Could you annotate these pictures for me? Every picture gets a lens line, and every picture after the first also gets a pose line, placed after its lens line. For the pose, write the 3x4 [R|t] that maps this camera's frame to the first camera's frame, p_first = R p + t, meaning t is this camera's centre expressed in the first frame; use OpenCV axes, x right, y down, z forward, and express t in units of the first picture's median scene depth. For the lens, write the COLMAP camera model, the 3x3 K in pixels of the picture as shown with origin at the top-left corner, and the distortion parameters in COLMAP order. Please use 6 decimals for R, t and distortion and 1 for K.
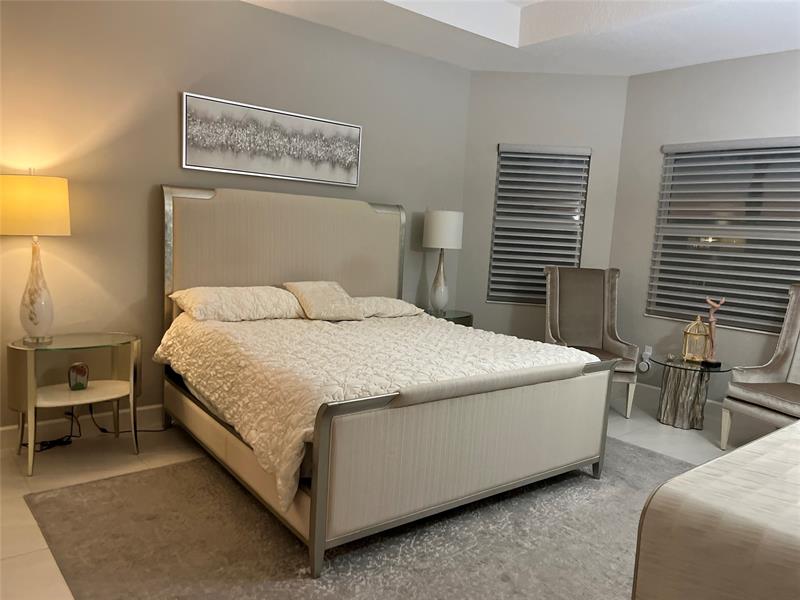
lens RADIAL K [[607.1, 0, 401.4], [0, 607.1, 308.2], [0, 0, 1]] dist [0.066405, -0.085663]
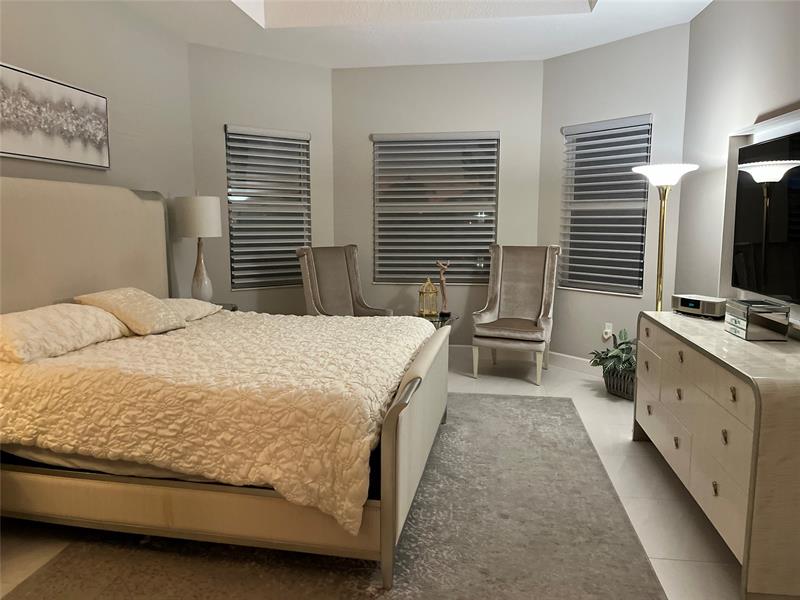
lens RADIAL K [[607.1, 0, 401.9], [0, 607.1, 298.5], [0, 0, 1]] dist [0.066405, -0.085663]
pose [[0.745605, -0.139682, 0.651584, -0.358112], [0.126486, 0.989674, 0.067422, -0.035981], [-0.654274, 0.032146, 0.755574, 0.131441]]
